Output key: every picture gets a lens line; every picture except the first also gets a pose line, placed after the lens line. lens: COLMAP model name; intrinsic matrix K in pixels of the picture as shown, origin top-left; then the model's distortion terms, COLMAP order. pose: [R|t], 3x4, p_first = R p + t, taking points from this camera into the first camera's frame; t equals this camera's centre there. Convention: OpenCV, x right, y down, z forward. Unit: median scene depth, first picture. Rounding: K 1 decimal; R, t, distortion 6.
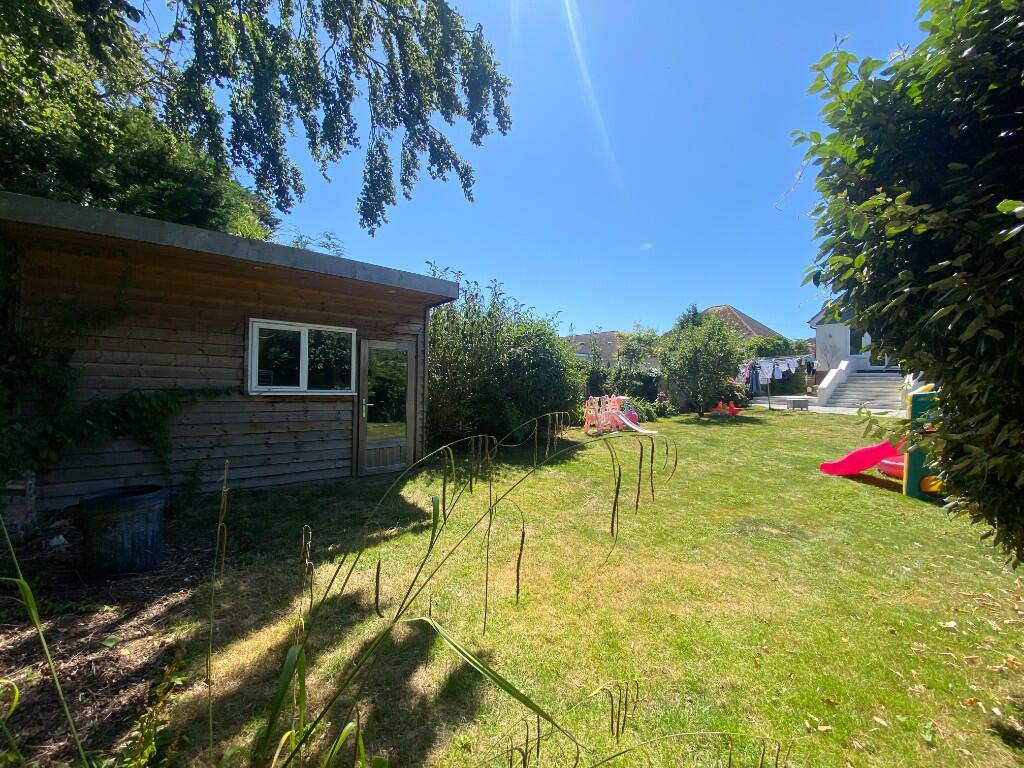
lens RADIAL K [[420.2, 0, 512.3], [0, 420.2, 383.7], [0, 0, 1]] dist [0.029049, -0.001552]
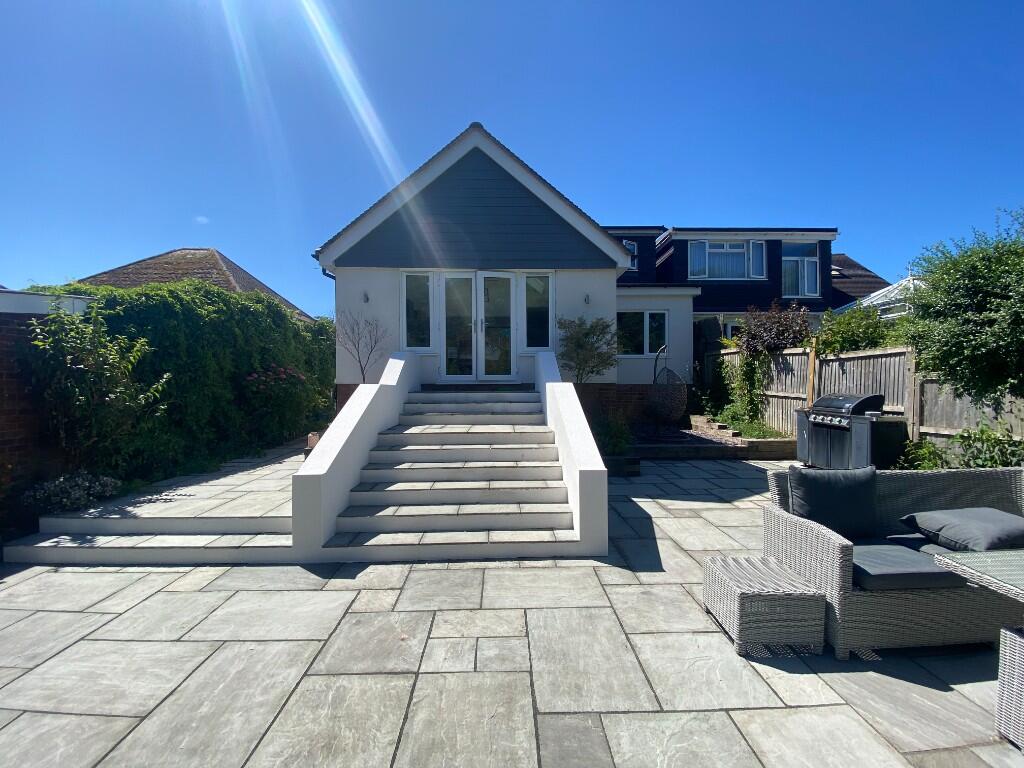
lens RADIAL K [[420.2, 0, 512.4], [0, 420.2, 385.9], [0, 0, 1]] dist [0.029049, -0.001552]
pose [[0.593273, 0.006956, 0.804972, 0.546756], [-0.007110, 0.999969, -0.003400, -0.029622], [-0.804970, -0.003706, 0.593304, 0.705392]]
